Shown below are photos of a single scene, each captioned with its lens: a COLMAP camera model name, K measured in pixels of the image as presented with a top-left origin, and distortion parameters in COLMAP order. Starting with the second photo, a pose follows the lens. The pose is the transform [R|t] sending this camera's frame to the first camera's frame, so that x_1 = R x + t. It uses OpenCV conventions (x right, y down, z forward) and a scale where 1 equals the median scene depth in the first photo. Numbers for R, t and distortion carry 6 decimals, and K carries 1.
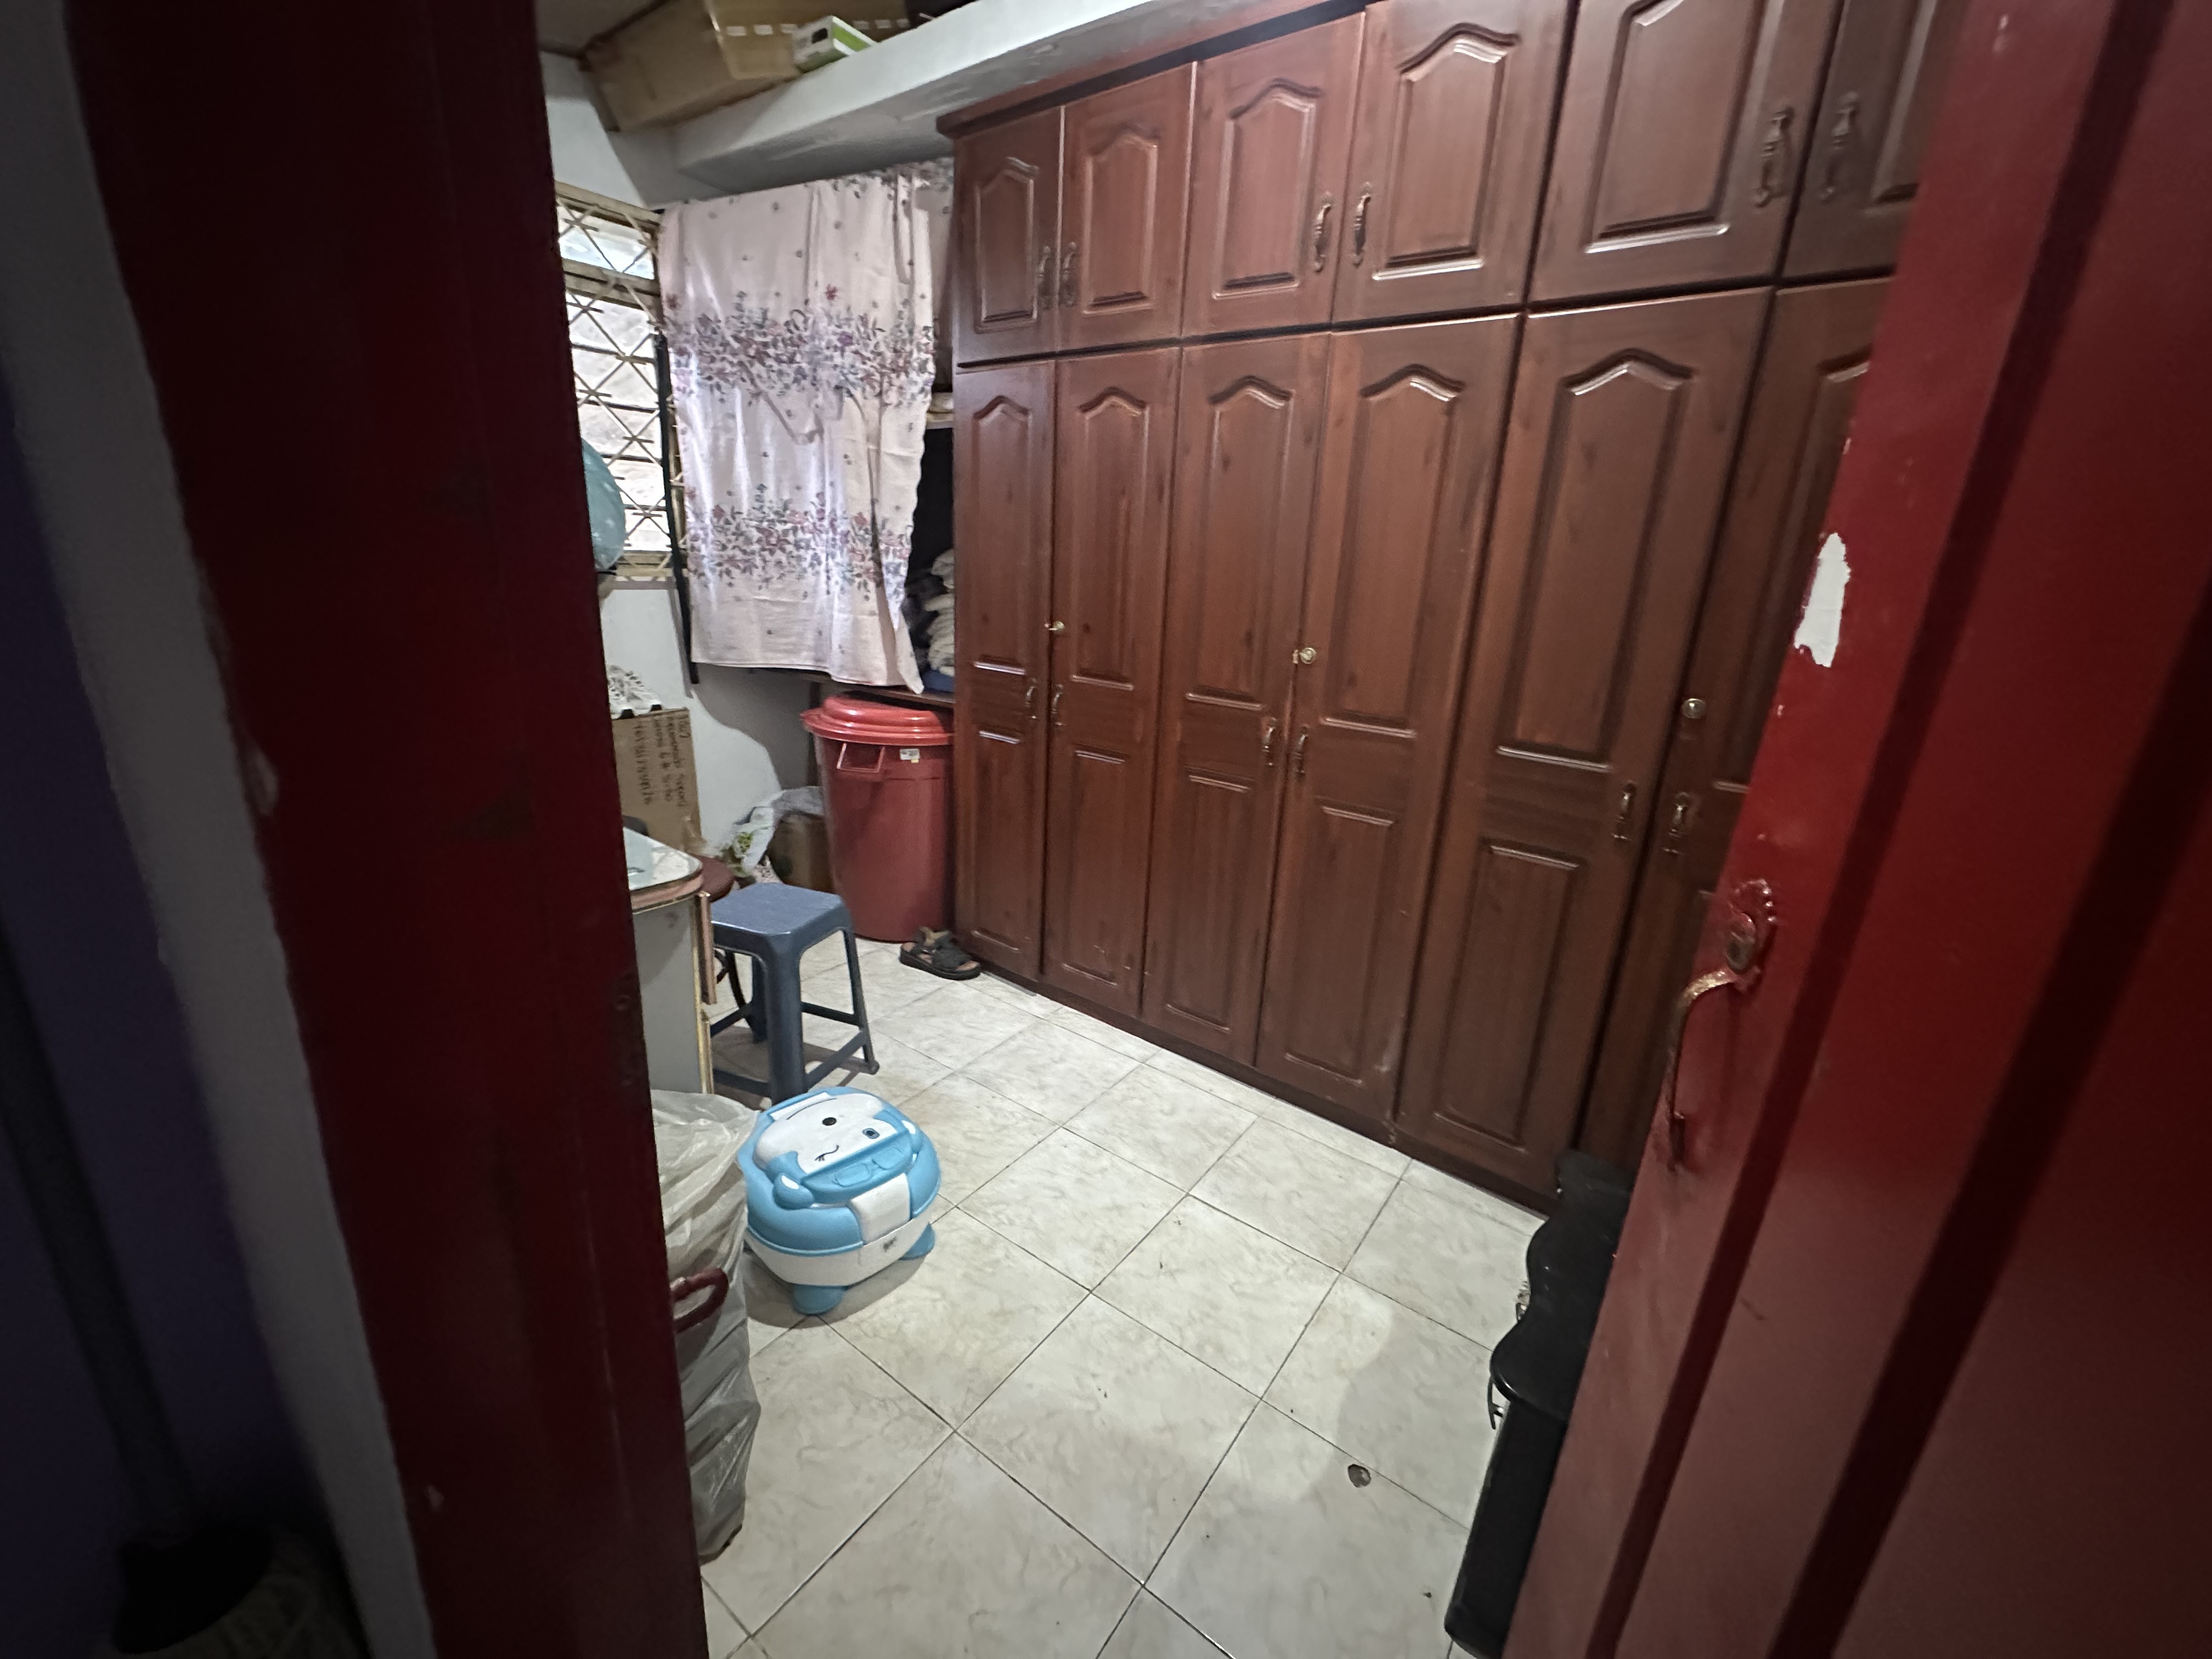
lens RADIAL K [[882.2, 0, 1105.2], [0, 882.2, 825.9], [0, 0, 1]] dist [-0.003122, 0.000661]
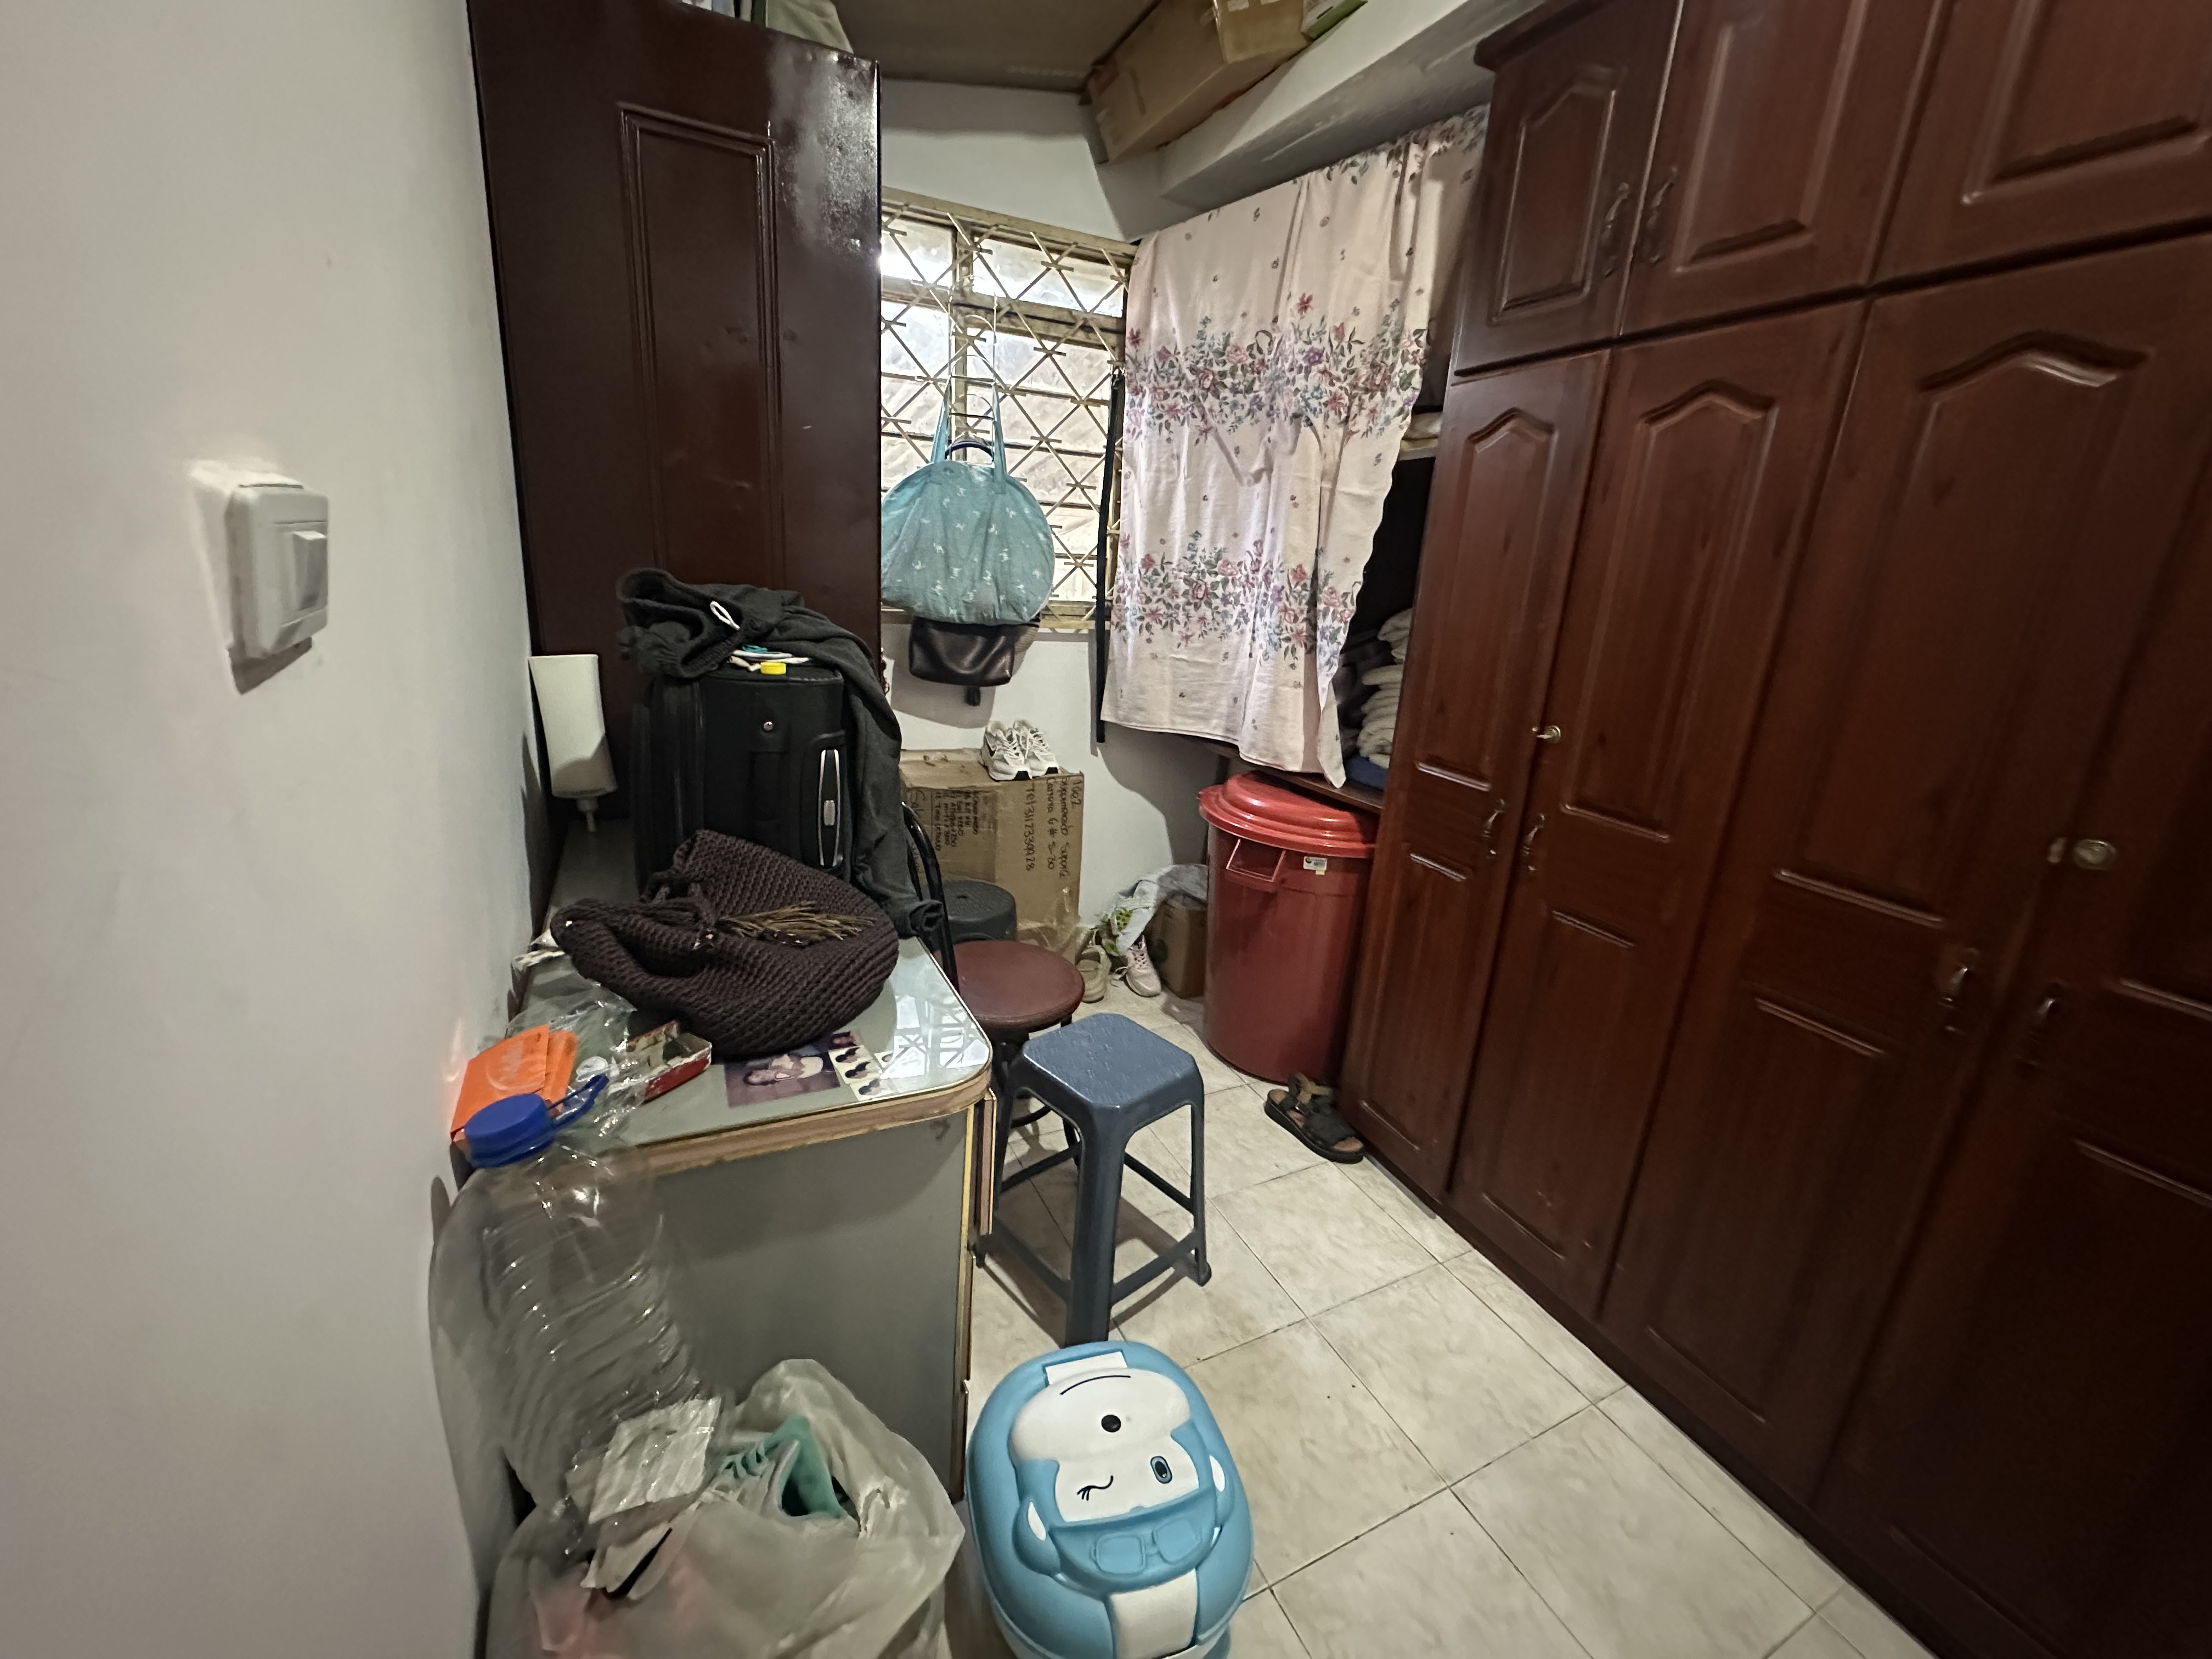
lens RADIAL K [[882.2, 0, 1105.2], [0, 882.2, 825.9], [0, 0, 1]] dist [-0.003122, 0.000661]
pose [[0.886307, 0.136539, -0.442513, -0.041131], [-0.153127, 0.988205, -0.001782, -0.084110], [0.437050, 0.069340, 0.896760, 0.196592]]
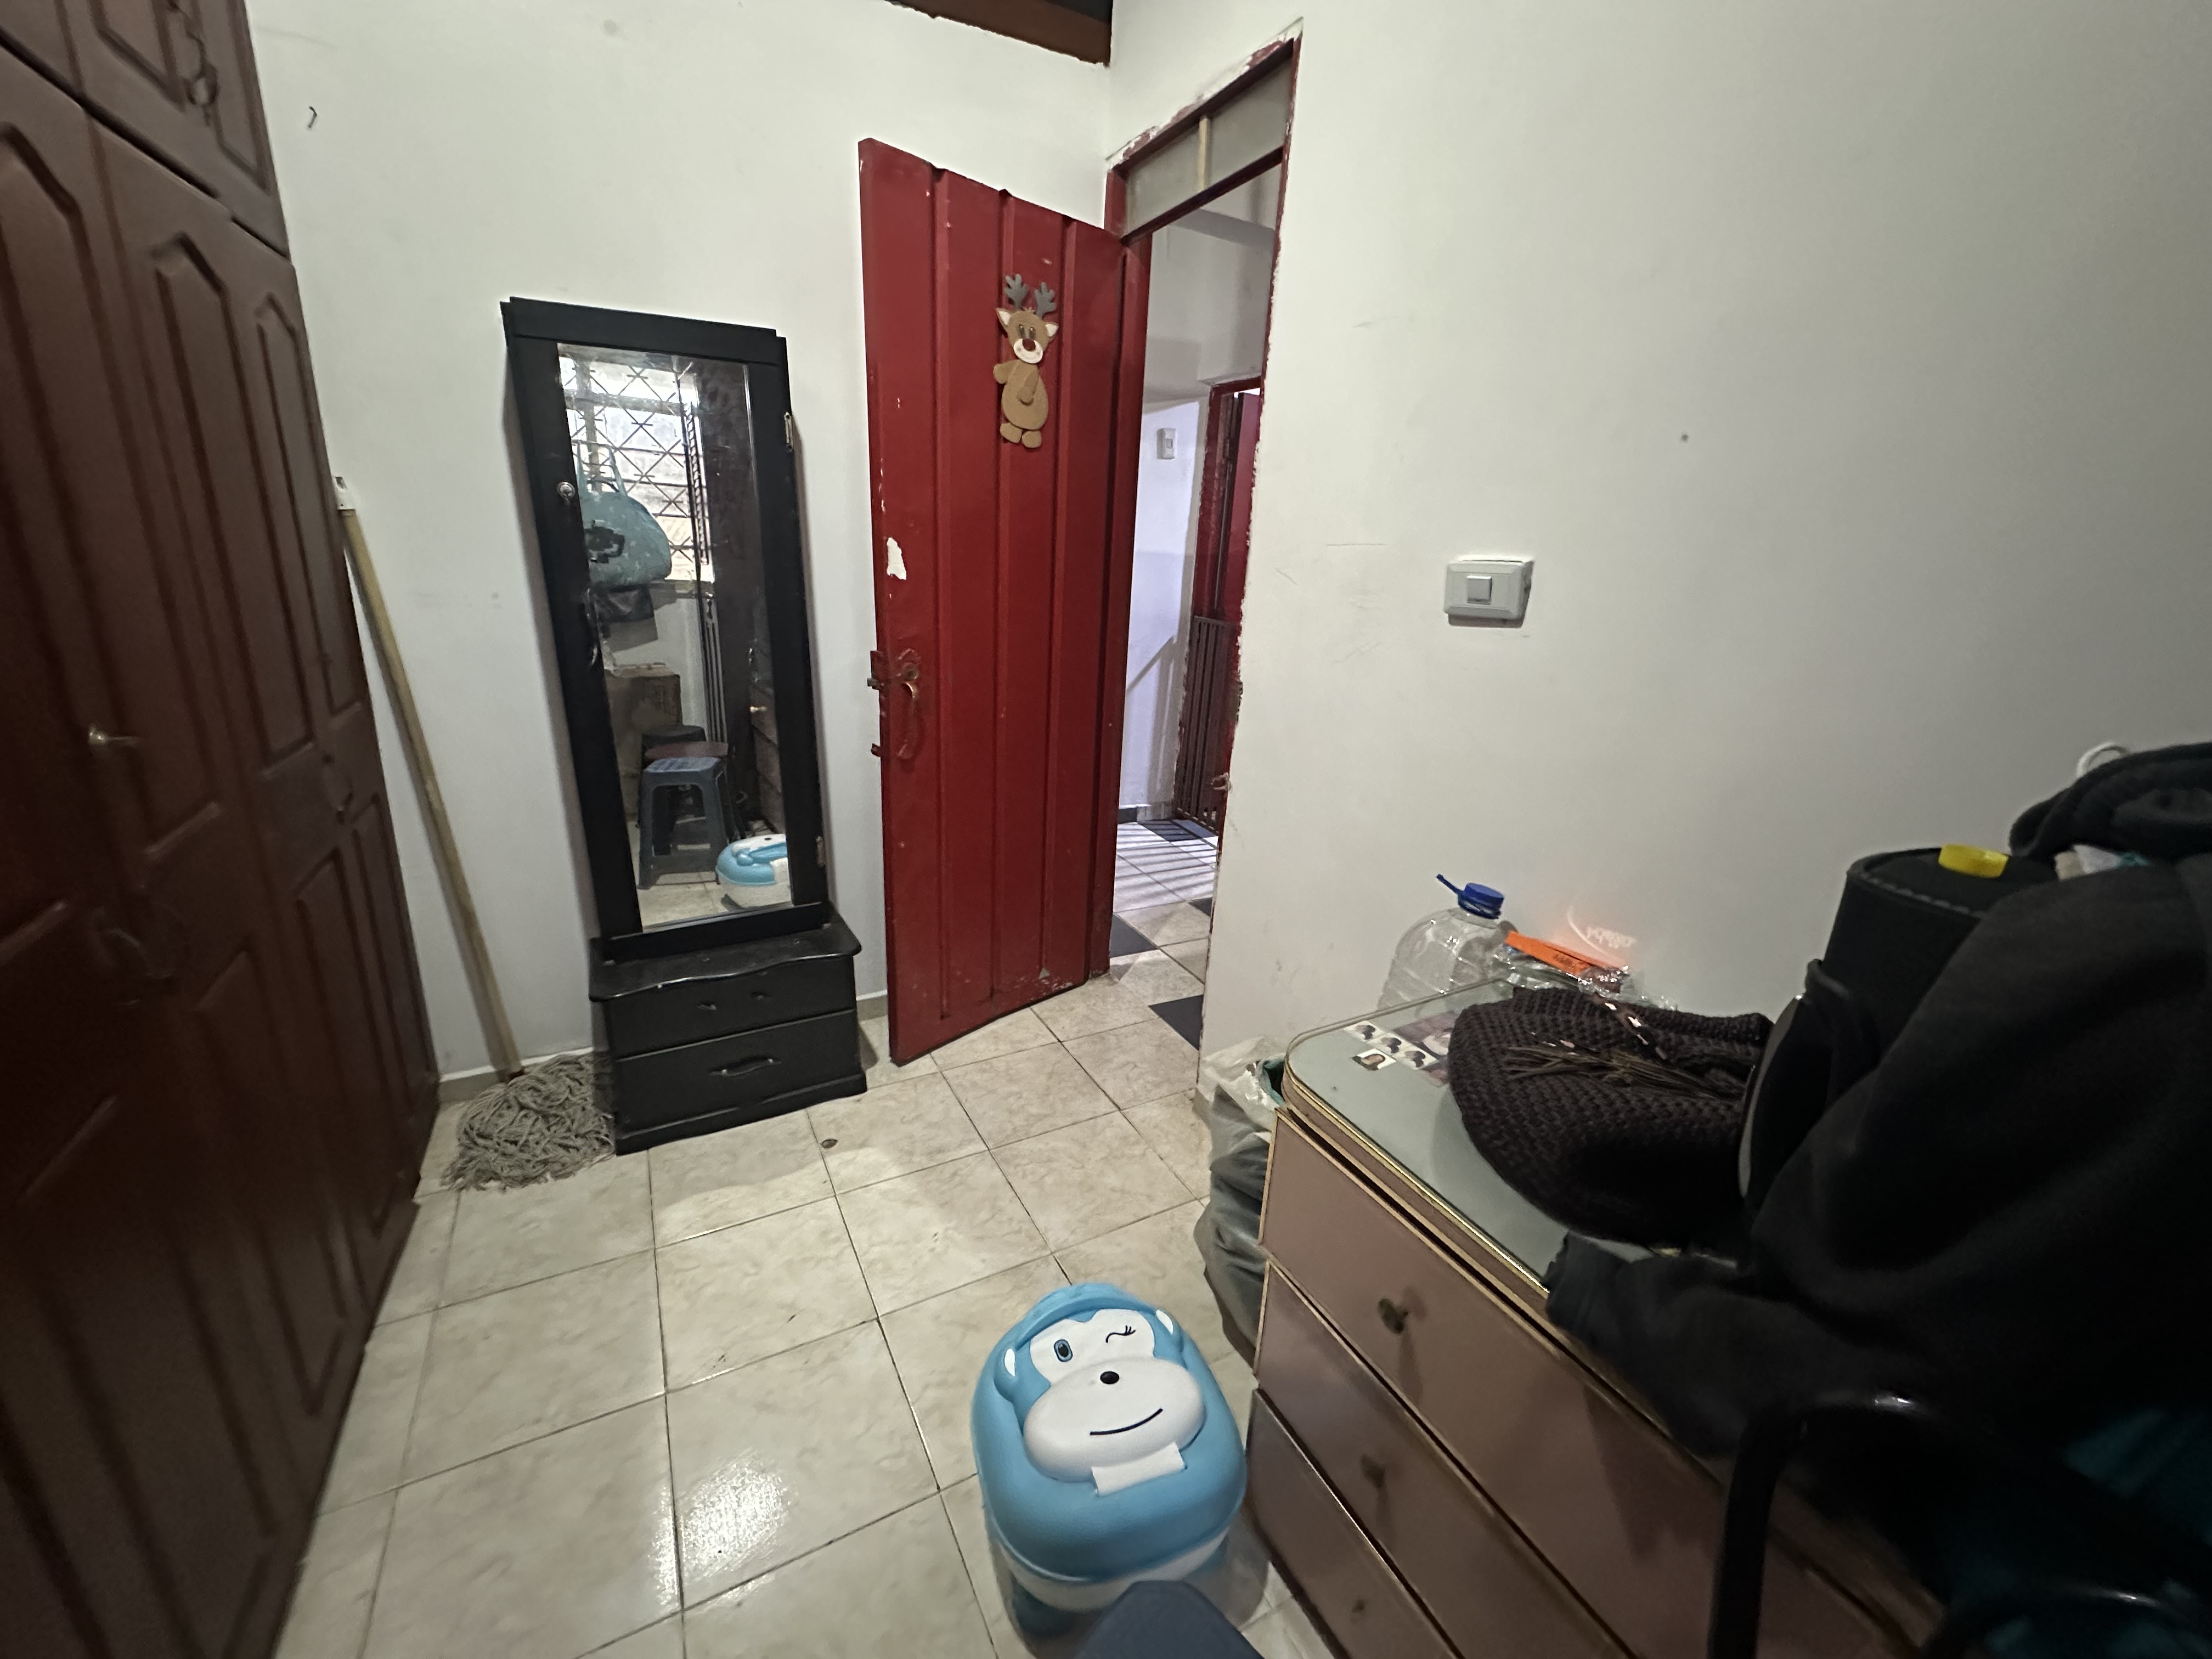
lens RADIAL K [[882.2, 0, 1105.2], [0, 882.2, 825.9], [0, 0, 1]] dist [-0.003122, 0.000661]
pose [[-0.897169, -0.225400, 0.379846, -0.292270], [0.034838, 0.821196, 0.569581, -0.280285], [-0.440312, 0.524244, -0.728899, 0.781355]]
